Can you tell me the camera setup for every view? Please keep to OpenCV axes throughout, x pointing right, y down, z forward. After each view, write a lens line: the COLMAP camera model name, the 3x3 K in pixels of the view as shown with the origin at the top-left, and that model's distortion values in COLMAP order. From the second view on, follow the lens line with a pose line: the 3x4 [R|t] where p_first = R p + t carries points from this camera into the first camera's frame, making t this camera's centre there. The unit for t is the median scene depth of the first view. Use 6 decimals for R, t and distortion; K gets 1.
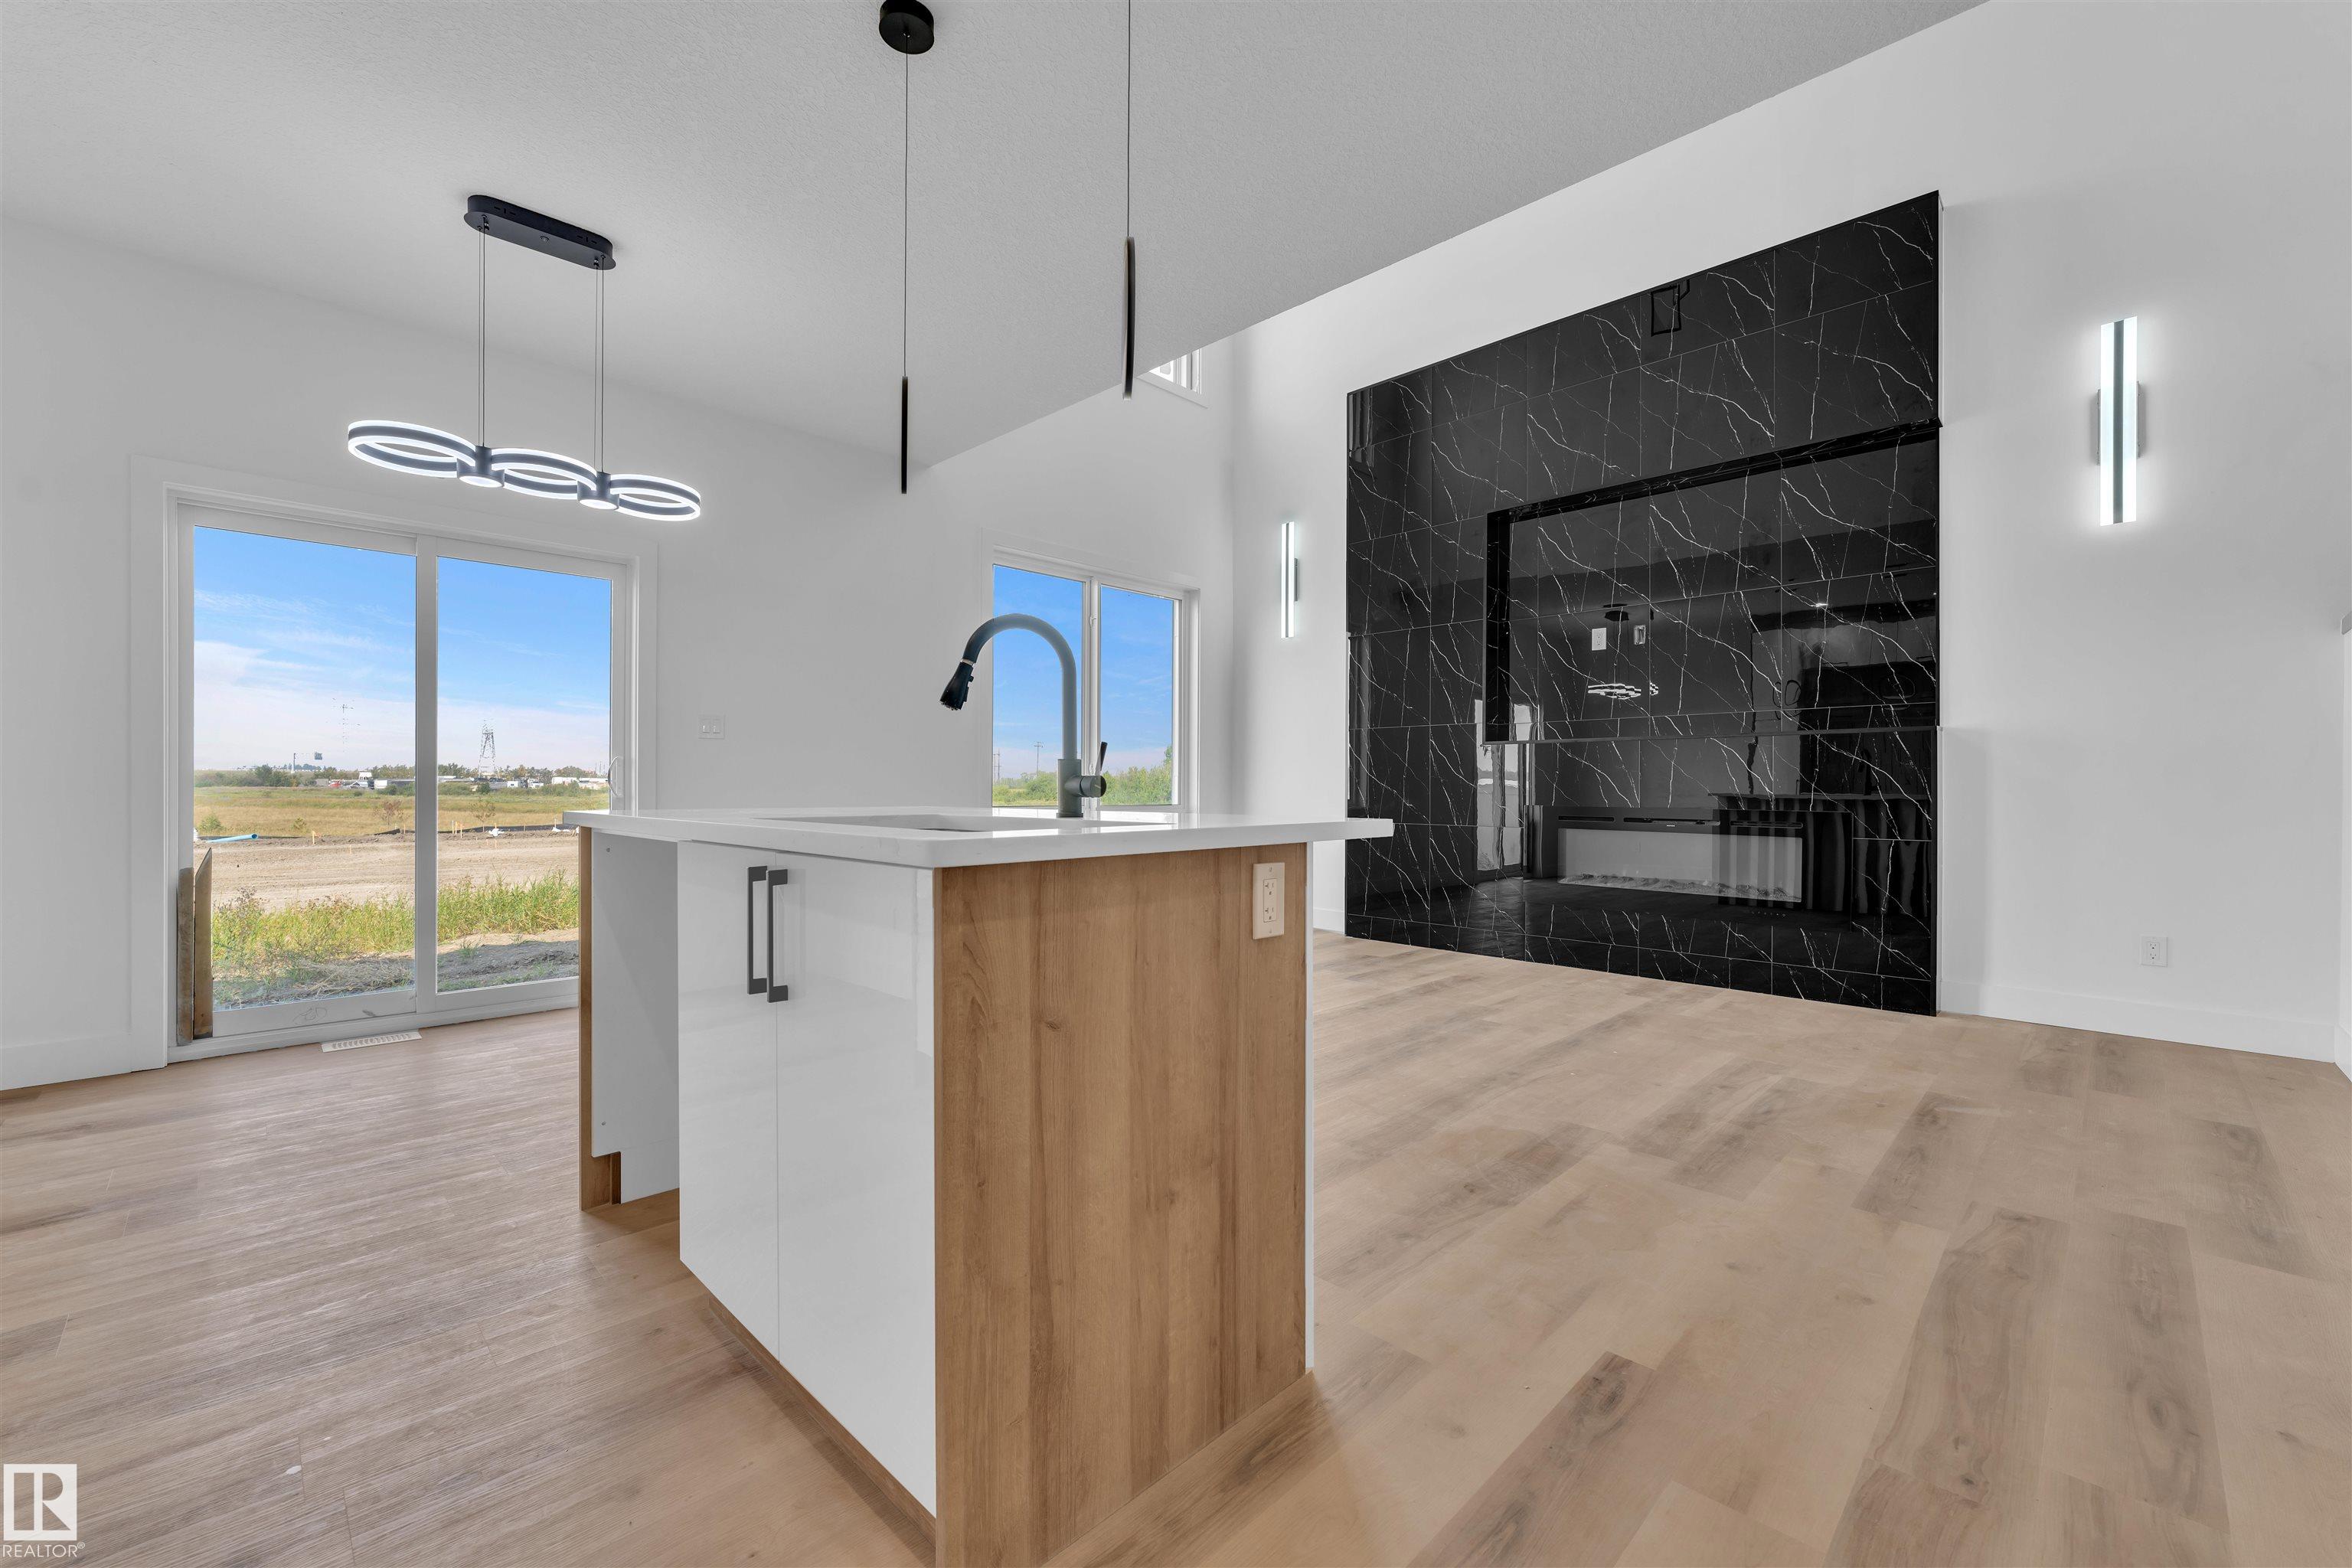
lens RADIAL K [[951.9, 0, 1175.5], [0, 951.9, 792.9], [0, 0, 1]] dist [-0.007749, 0.001041]
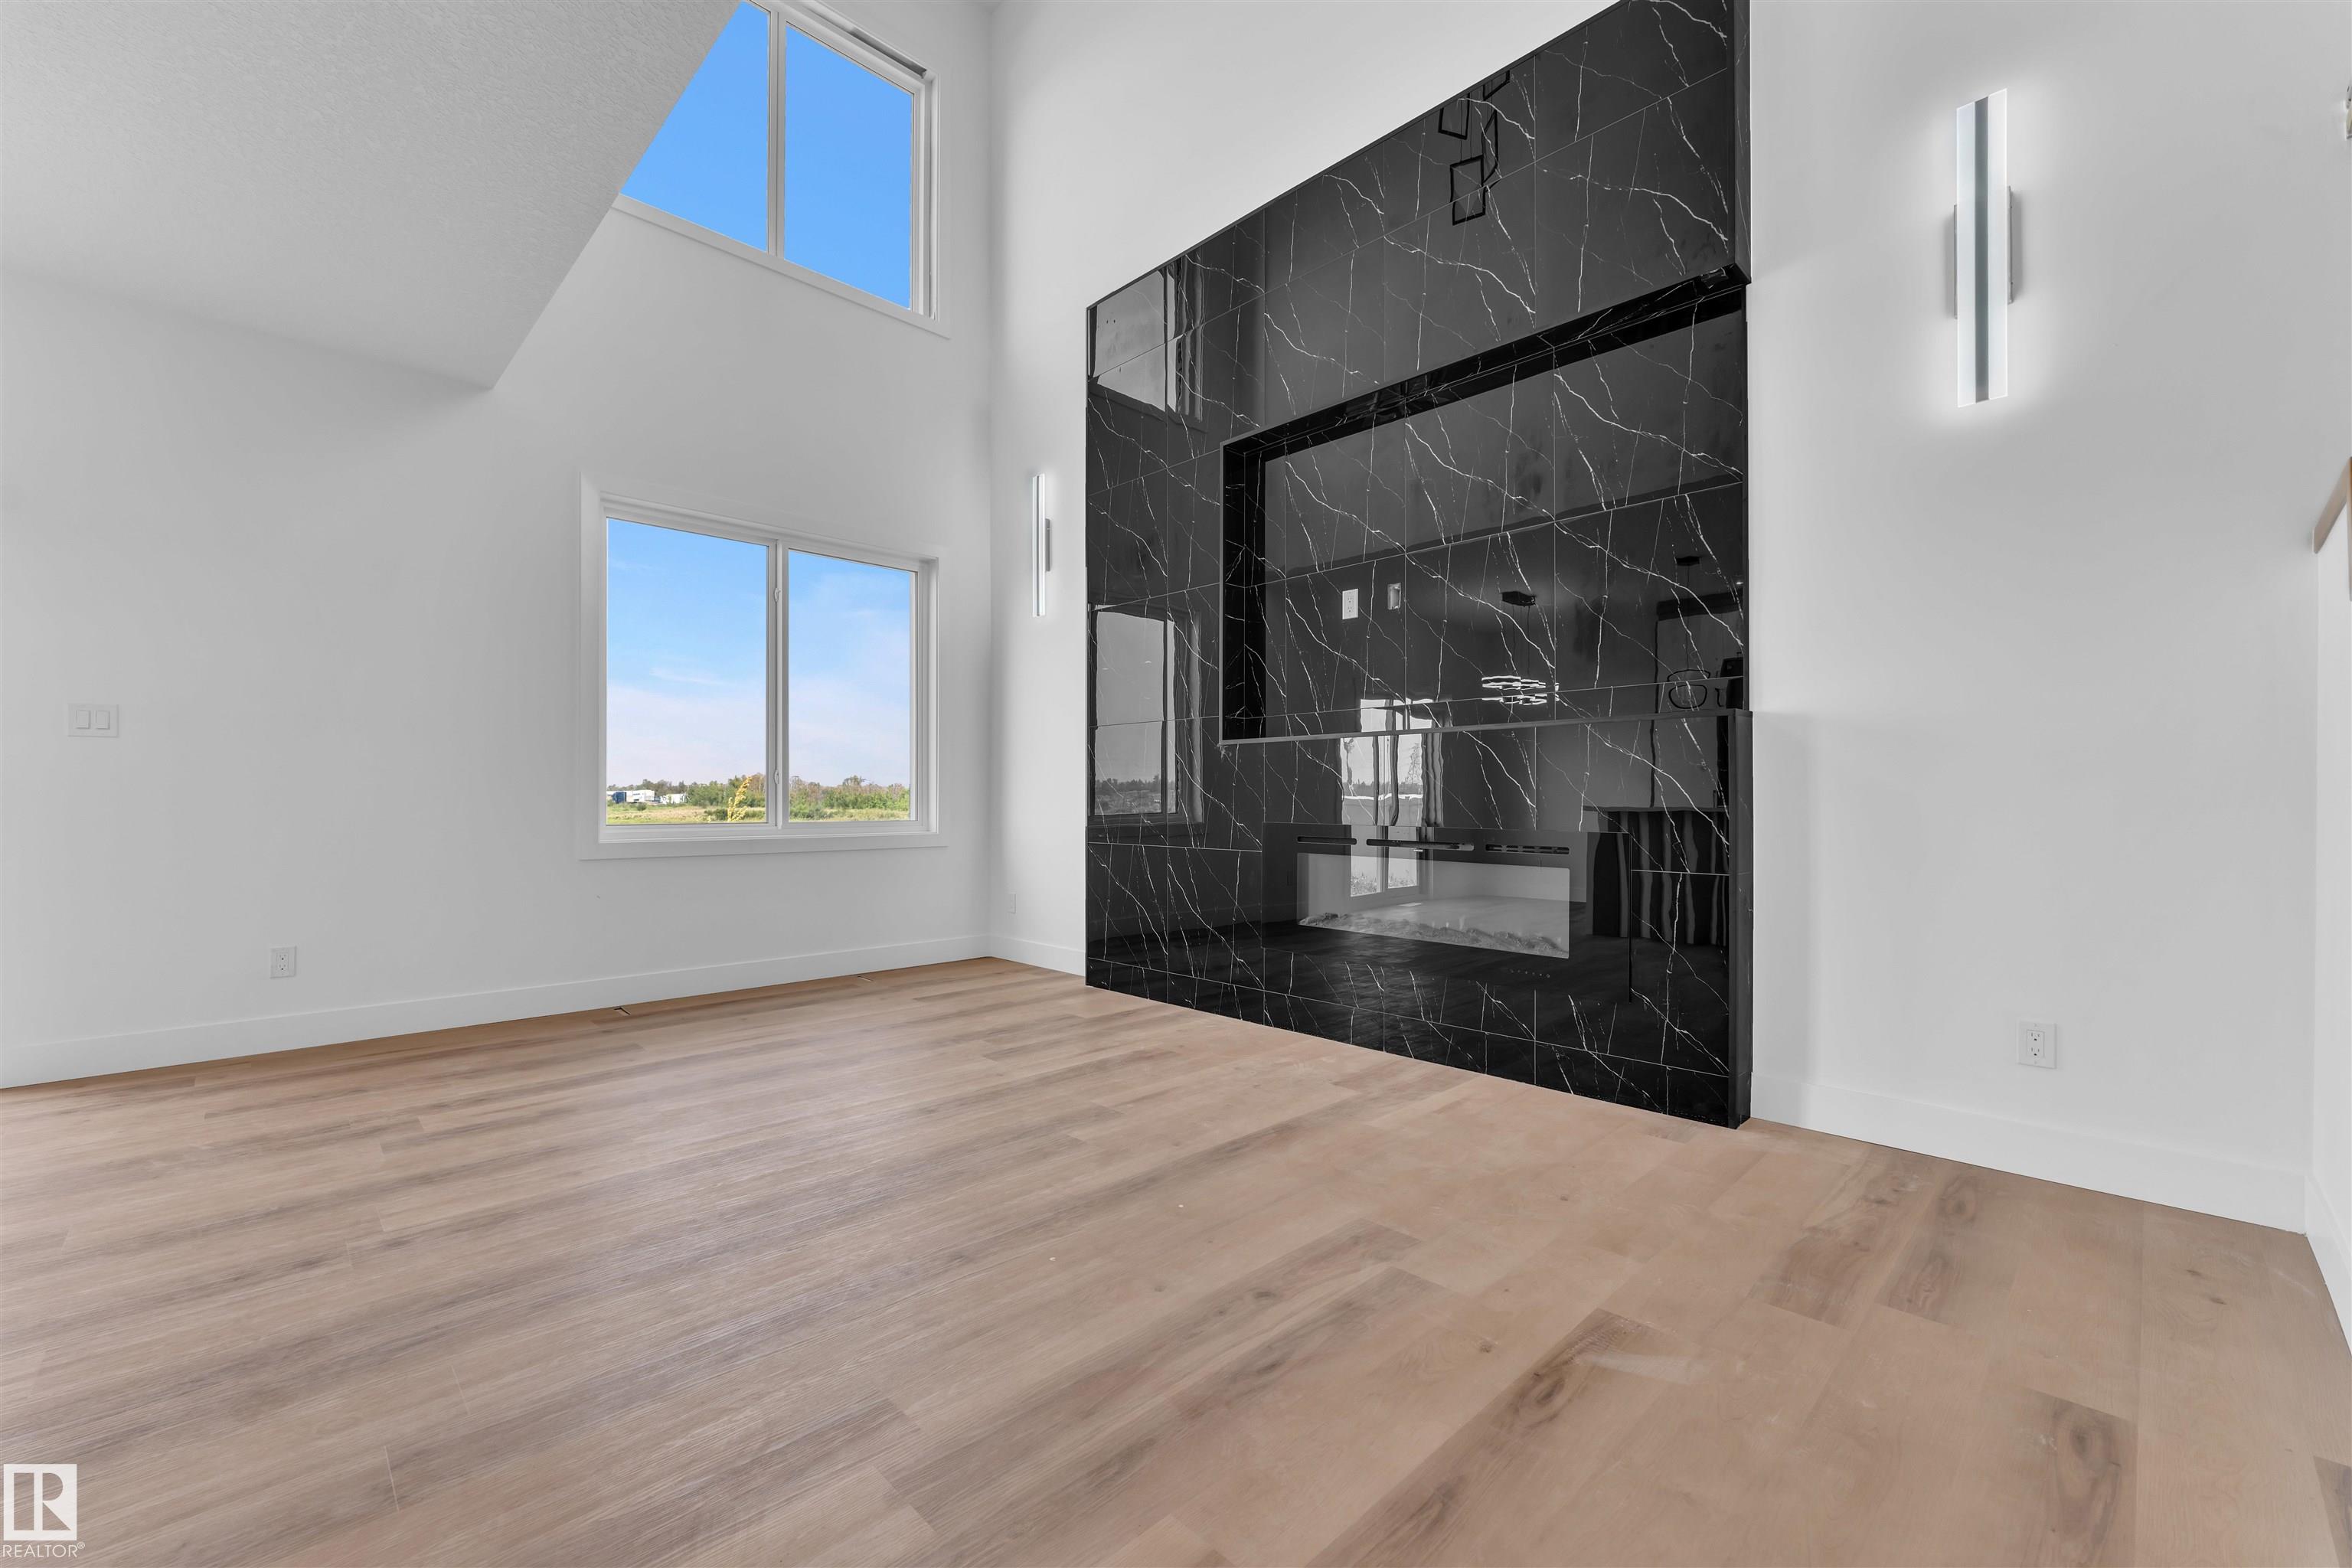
lens RADIAL K [[957.5, 0, 1169.1], [0, 957.5, 805.8], [0, 0, 1]] dist [-0.007351, -0.000367]
pose [[0.999850, -0.002733, -0.017090, 0.430388], [0.002758, 0.999995, 0.001426, -0.002729], [0.017086, -0.001473, 0.999853, 0.316954]]
